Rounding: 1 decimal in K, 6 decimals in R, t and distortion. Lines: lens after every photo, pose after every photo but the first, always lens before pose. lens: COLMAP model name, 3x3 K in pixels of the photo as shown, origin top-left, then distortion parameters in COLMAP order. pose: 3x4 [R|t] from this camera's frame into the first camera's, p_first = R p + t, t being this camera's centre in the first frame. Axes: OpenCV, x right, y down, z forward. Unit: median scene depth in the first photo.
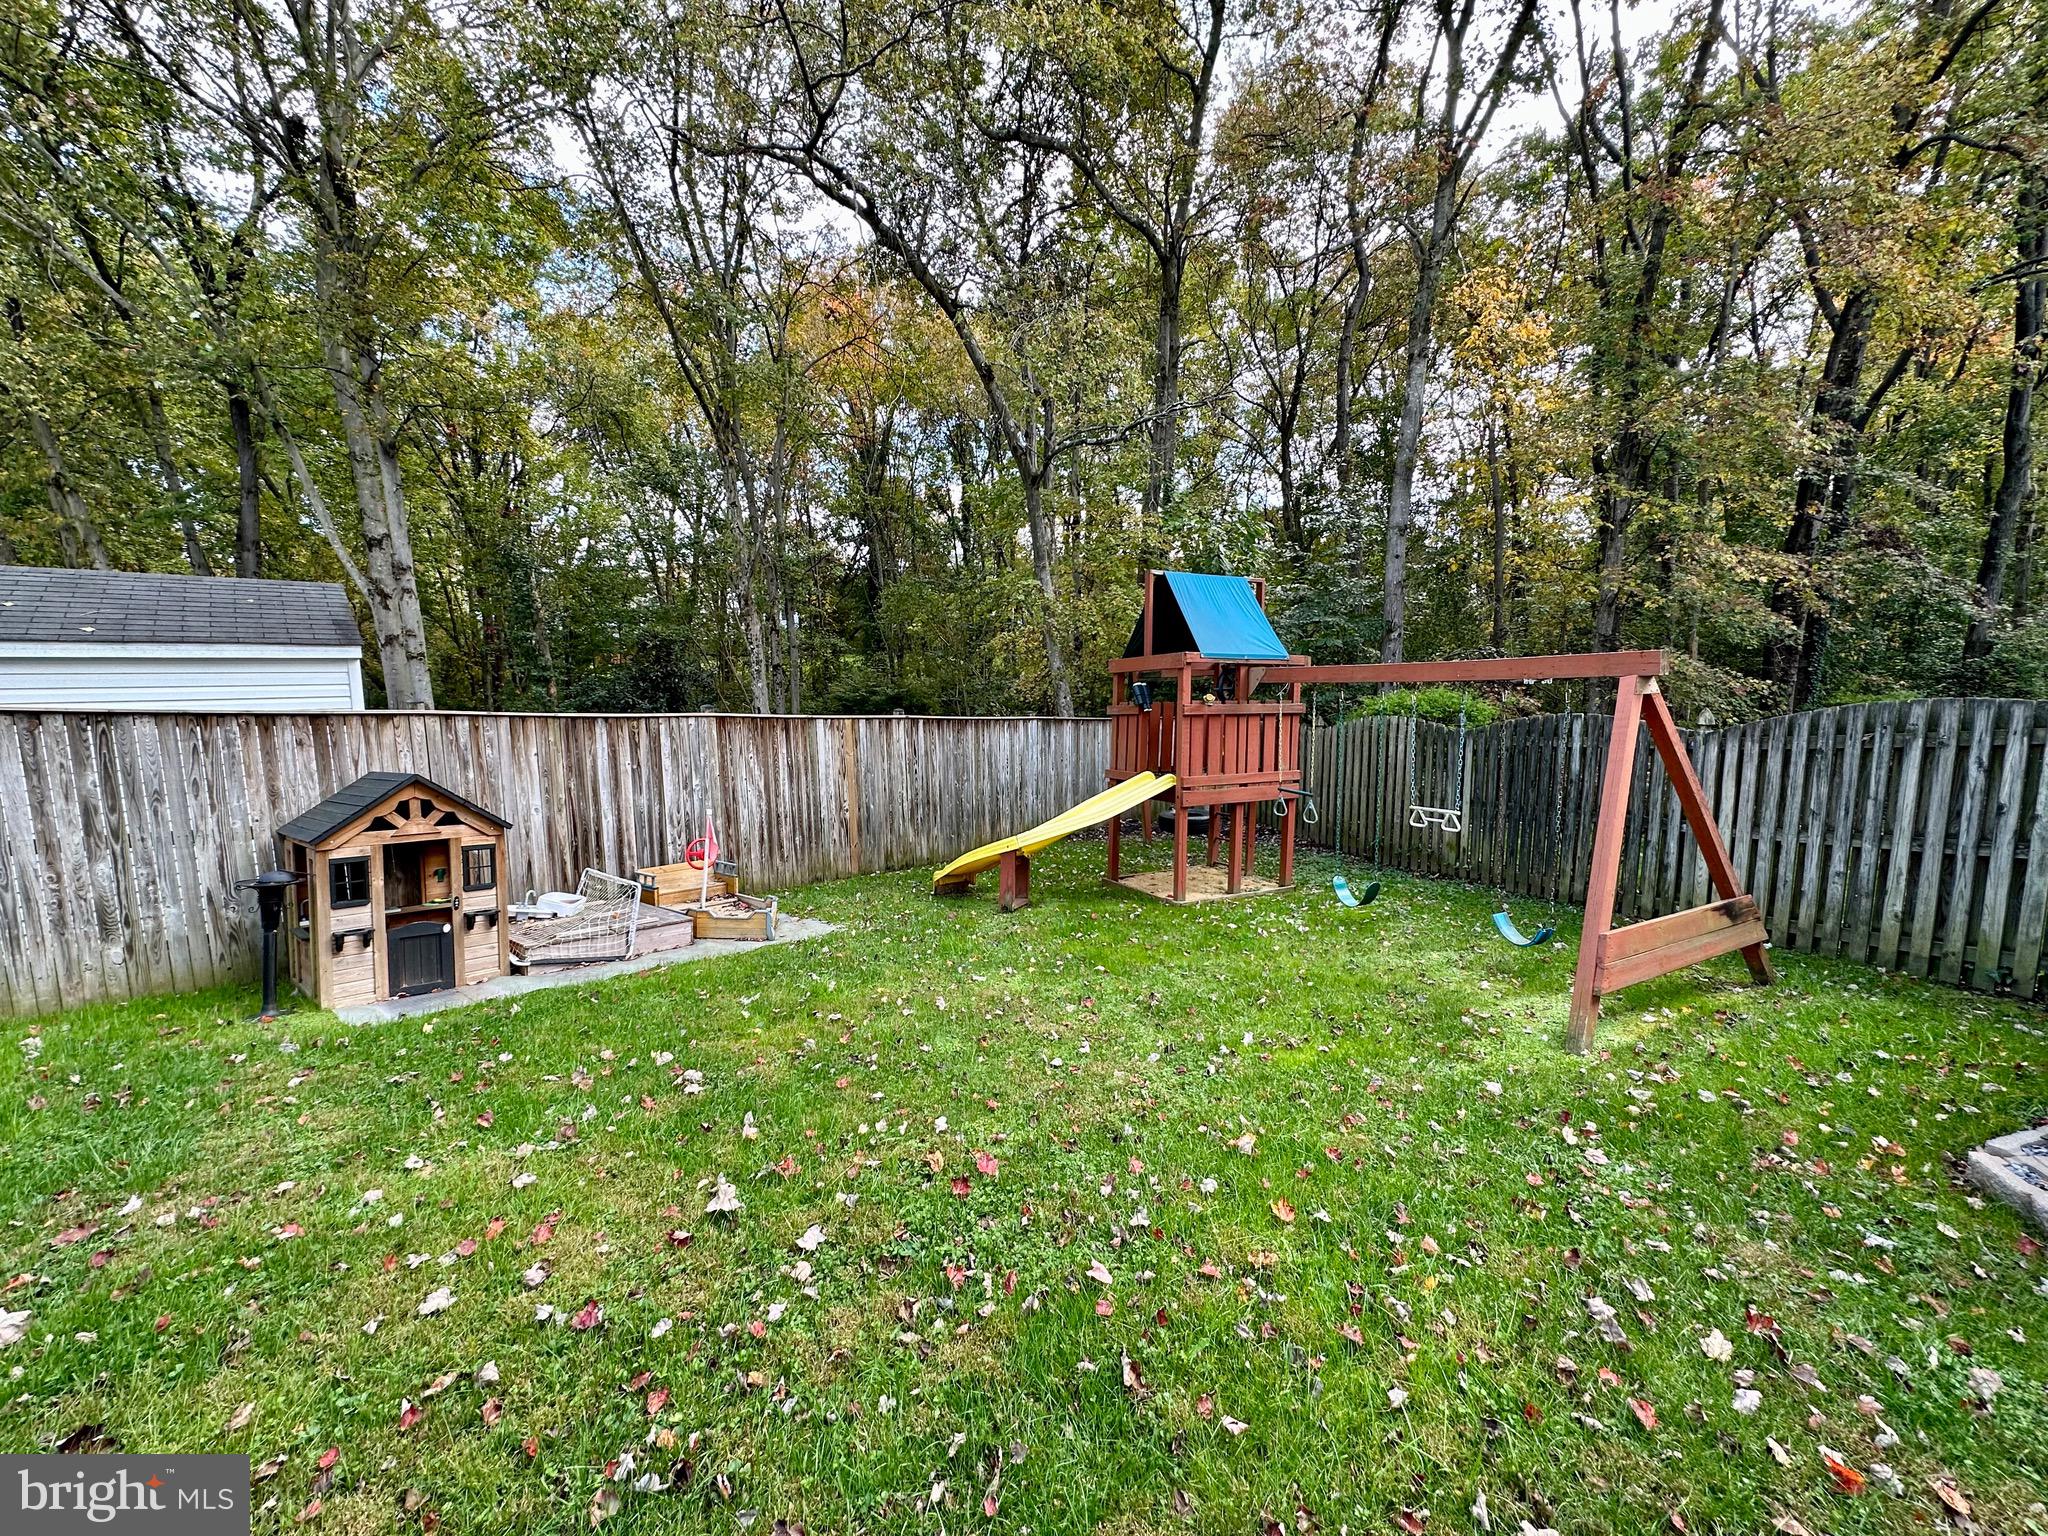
lens RADIAL K [[814.0, 0, 1021.3], [0, 814.0, 765.7], [0, 0, 1]] dist [-0.002440, 0.000644]
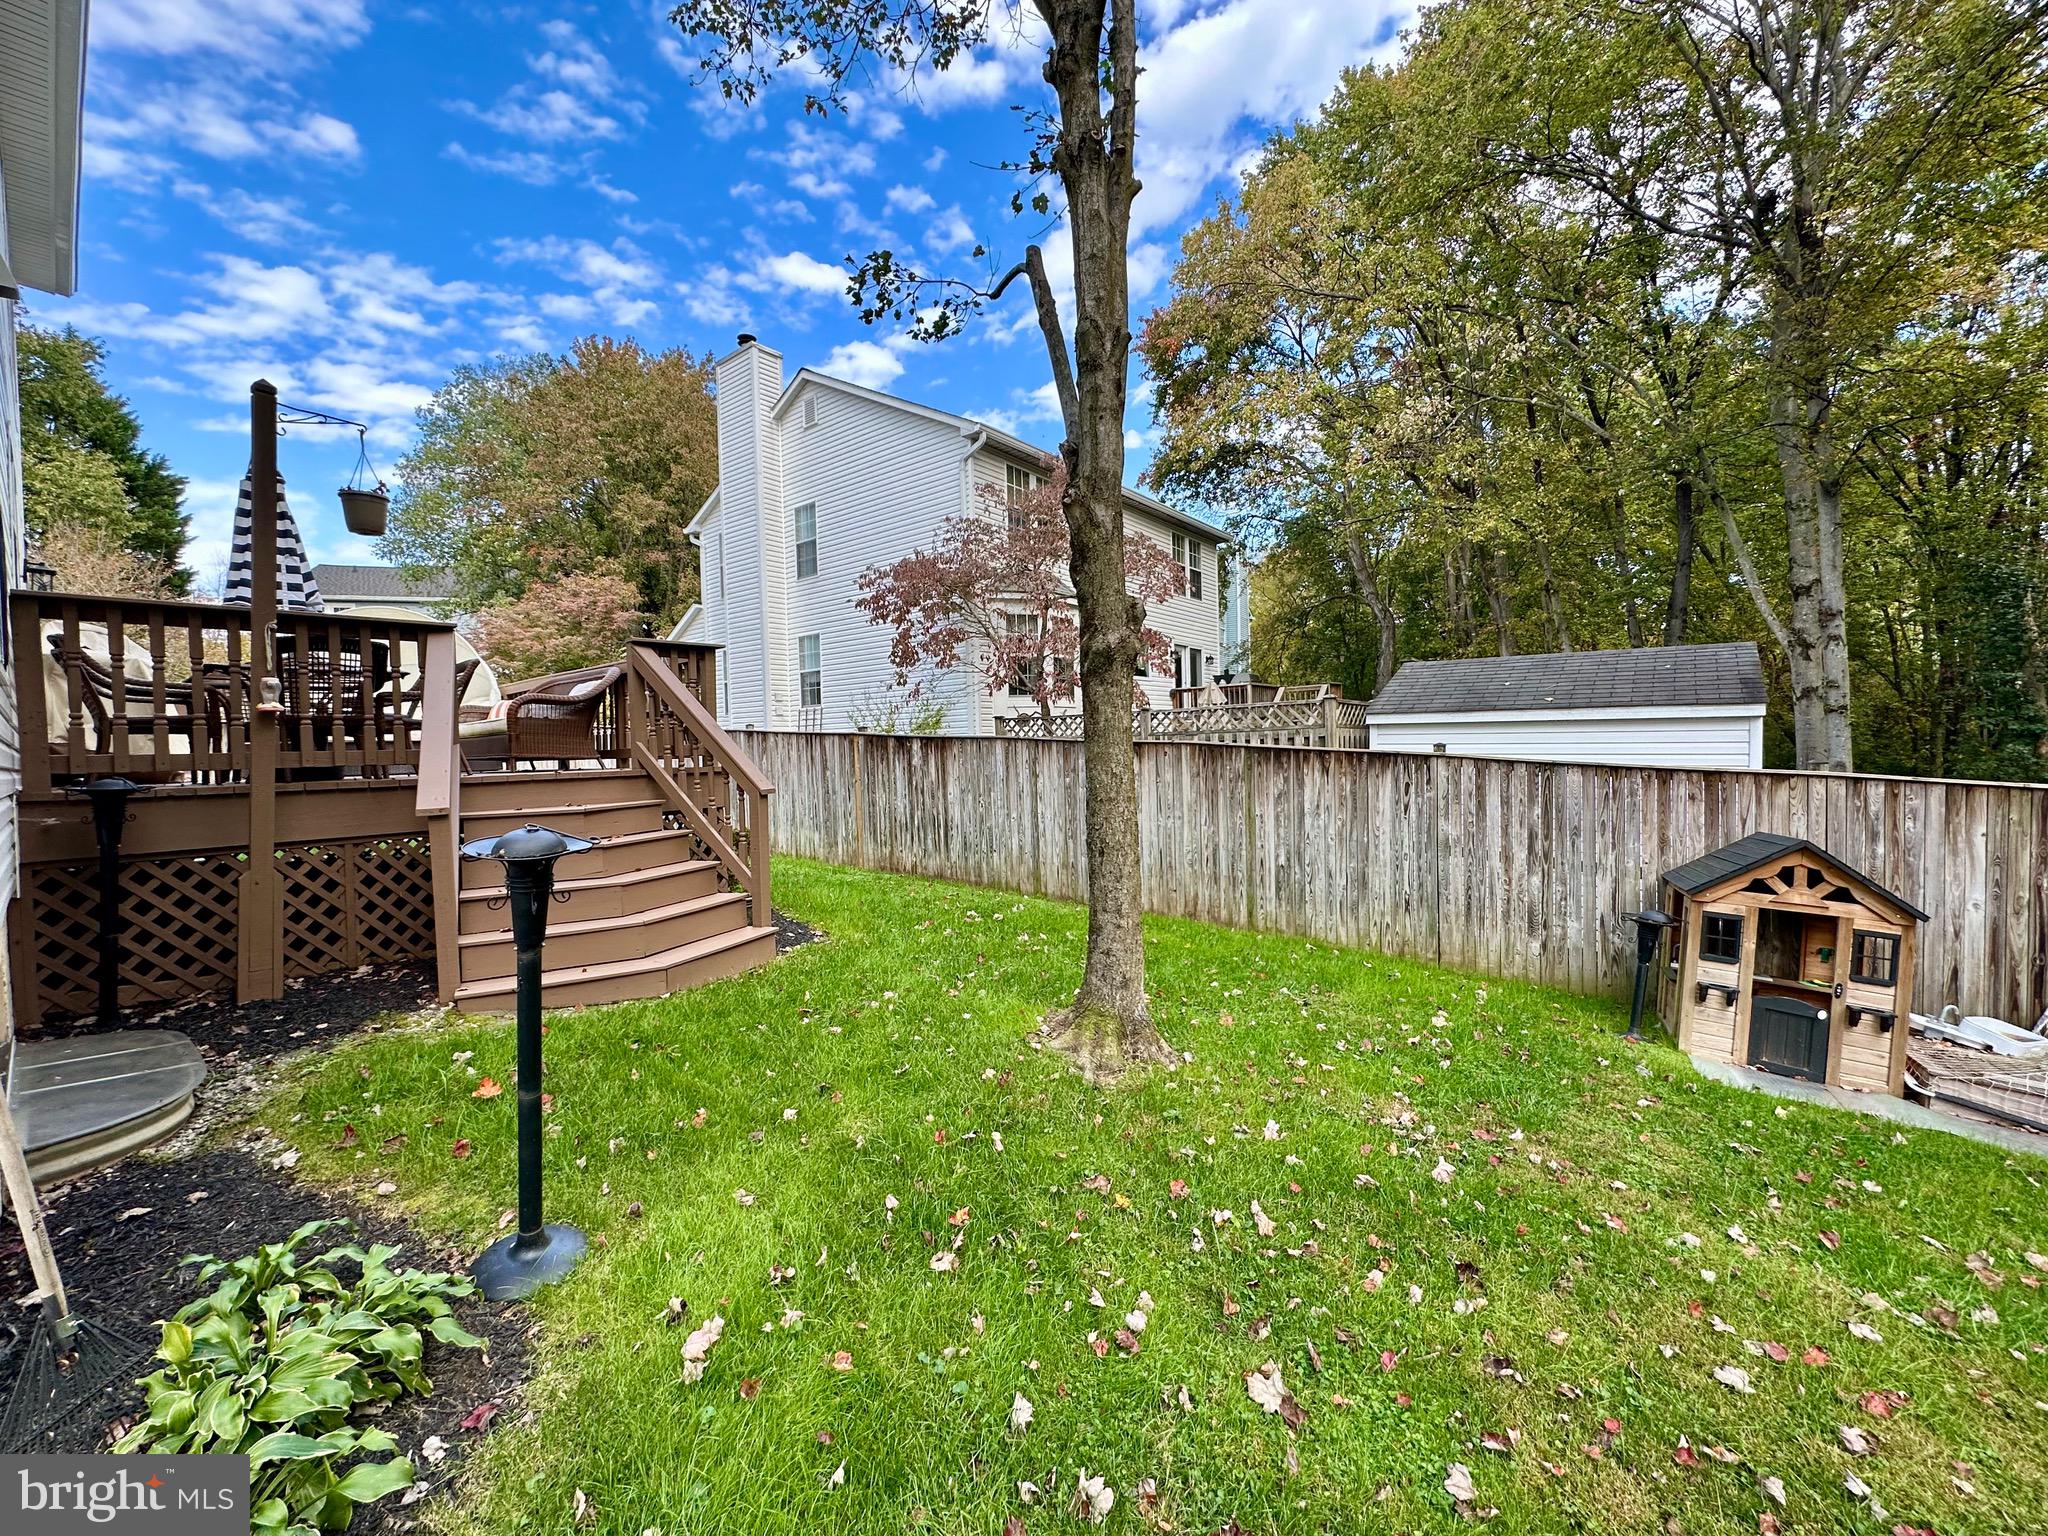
lens RADIAL K [[814.0, 0, 1021.3], [0, 814.0, 765.7], [0, 0, 1]] dist [-0.002440, 0.000644]
pose [[0.141517, 0.038868, -0.989172, 0.042679], [-0.102118, 0.994471, 0.024467, -0.005322], [0.984655, 0.097550, 0.144704, -0.026286]]
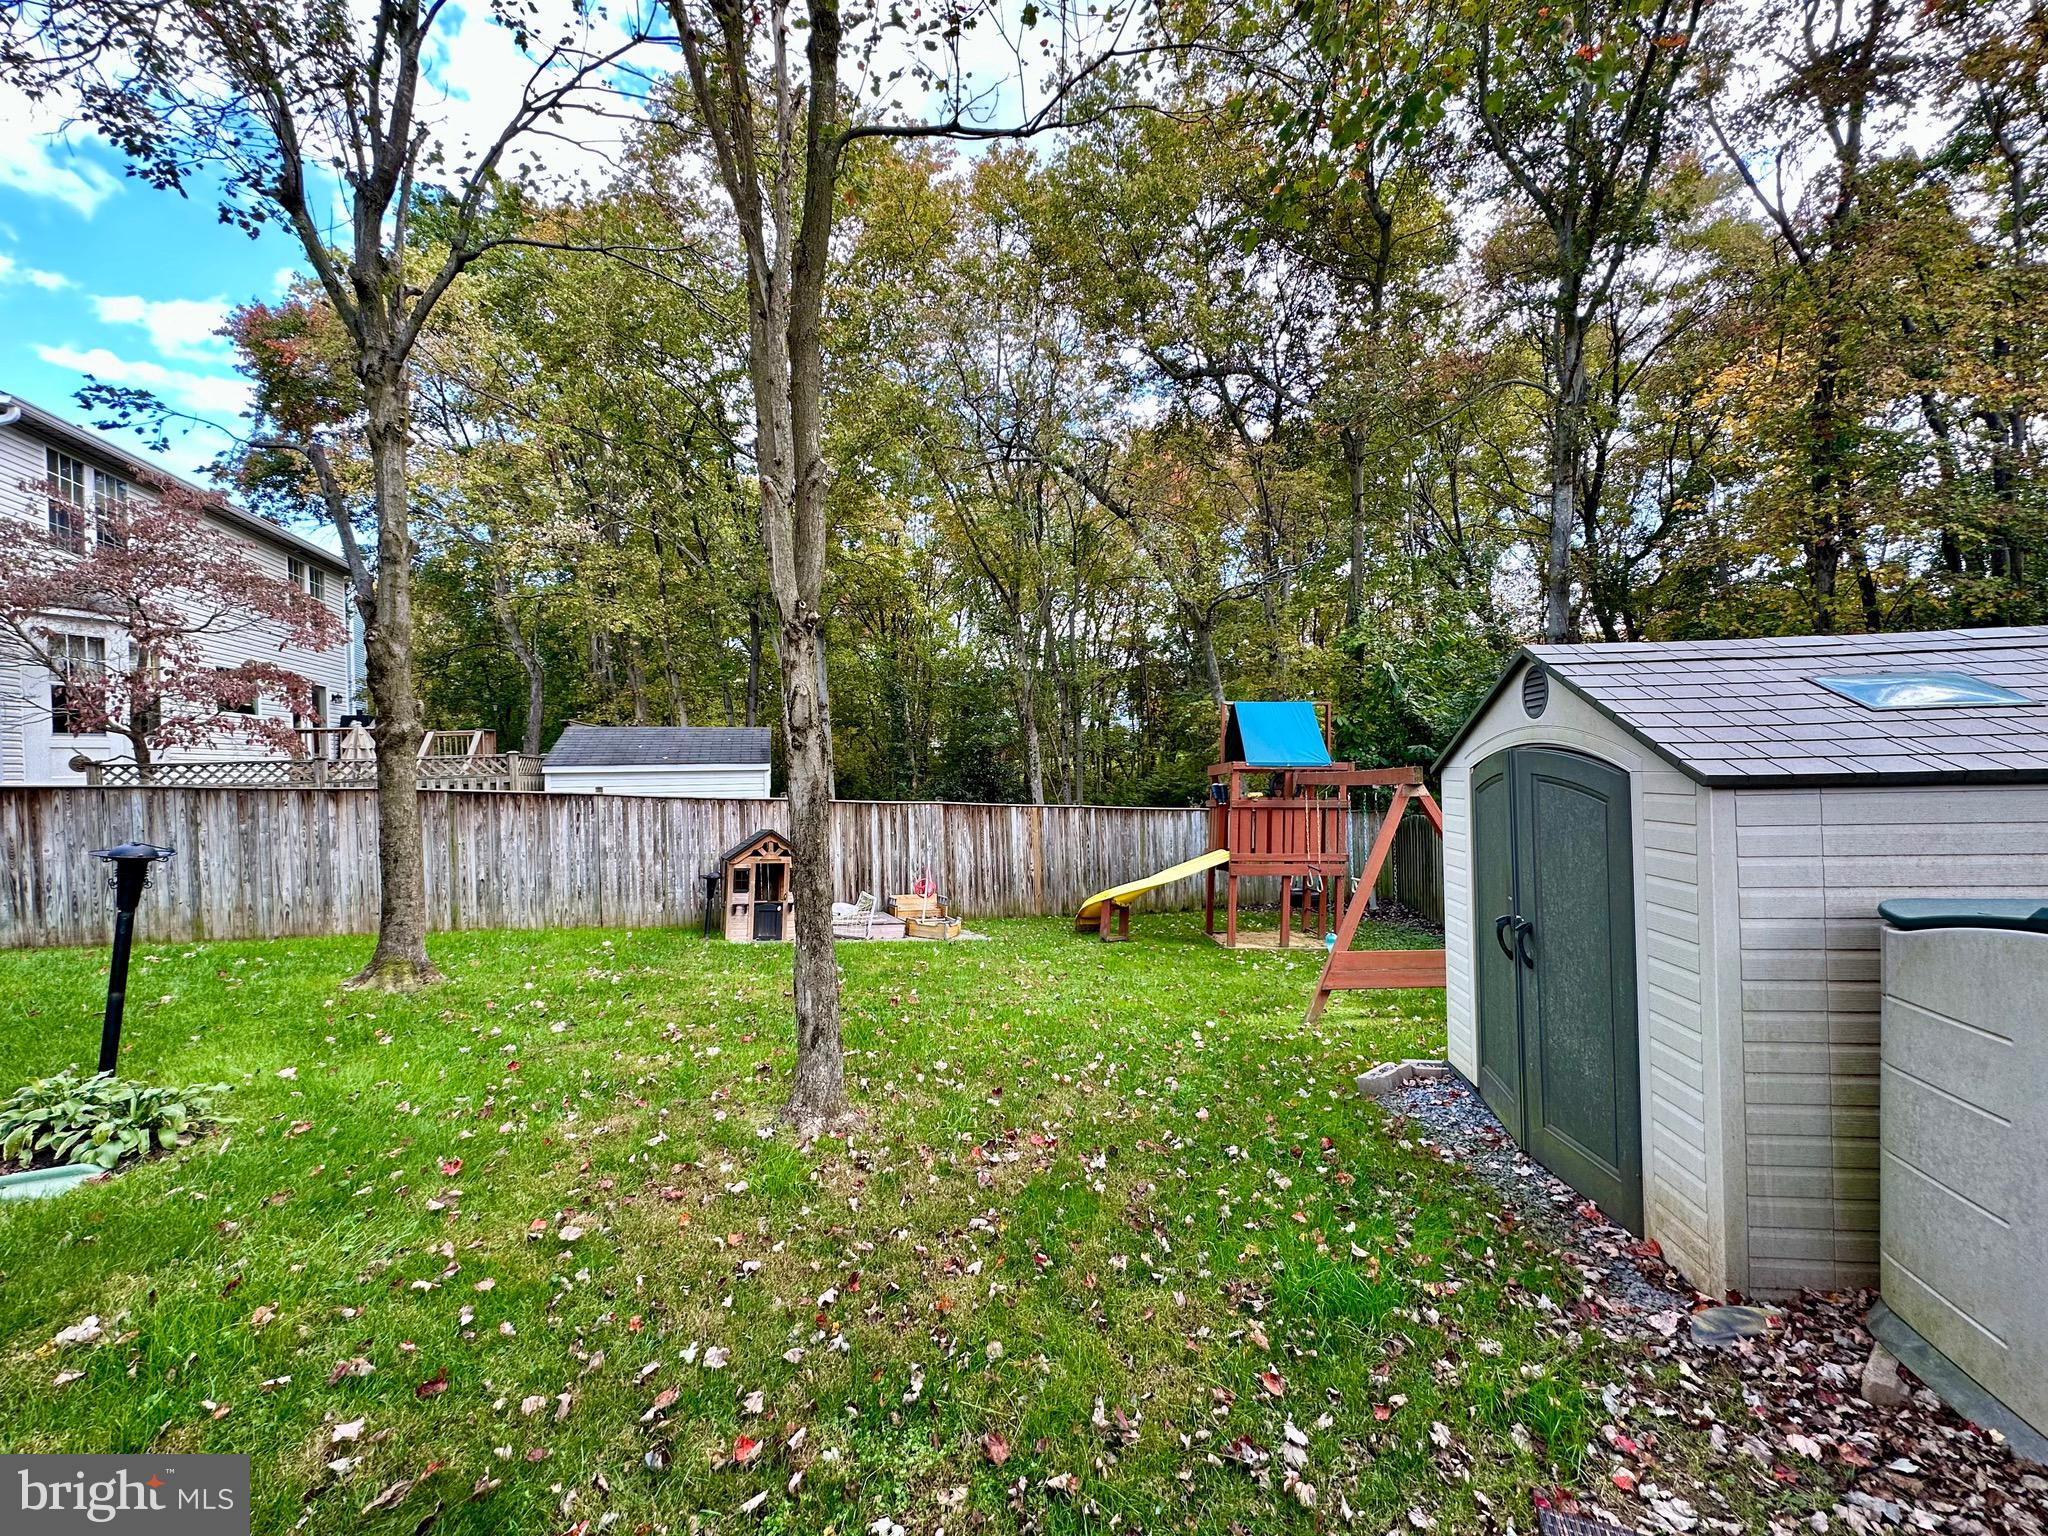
lens RADIAL K [[816.7, 0, 1024.0], [0, 816.7, 768.0], [0, 0, 1]] dist [0.000616, 0.000054]
pose [[0.898131, -0.004333, -0.439707, 0.664147], [-0.043456, 0.994182, -0.098559, 0.029099], [0.437575, 0.107627, 0.892717, -0.517348]]
